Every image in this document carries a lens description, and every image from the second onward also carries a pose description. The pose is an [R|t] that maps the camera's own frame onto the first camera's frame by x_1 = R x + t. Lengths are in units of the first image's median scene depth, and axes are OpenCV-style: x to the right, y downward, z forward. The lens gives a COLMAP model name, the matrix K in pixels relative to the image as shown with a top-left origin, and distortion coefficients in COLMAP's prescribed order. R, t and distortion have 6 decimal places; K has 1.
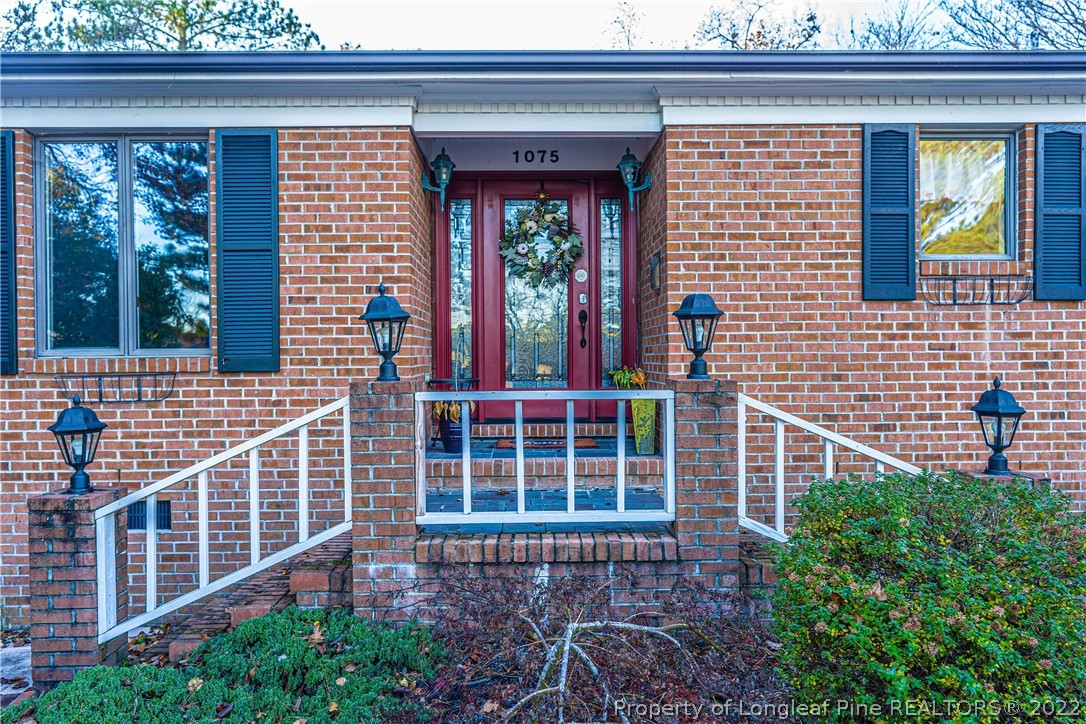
lens RADIAL K [[731.9, 0, 543.1], [0, 731.9, 367.9], [0, 0, 1]] dist [-0.007127, 0.001958]
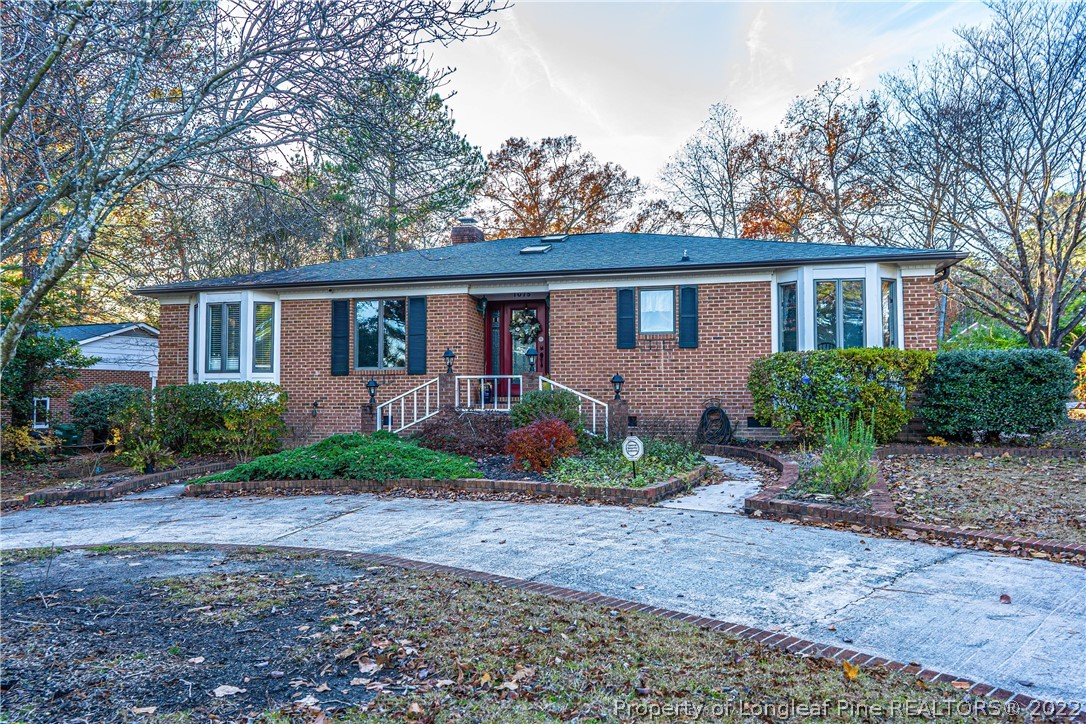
lens RADIAL K [[731.9, 0, 543.2], [0, 731.9, 360.1], [0, 0, 1]] dist [-0.007127, 0.001958]
pose [[0.970810, -0.007653, -0.239727, 0.841001], [-0.007545, 0.998022, -0.062413, 0.133049], [0.239731, 0.062400, 0.968832, -1.834833]]
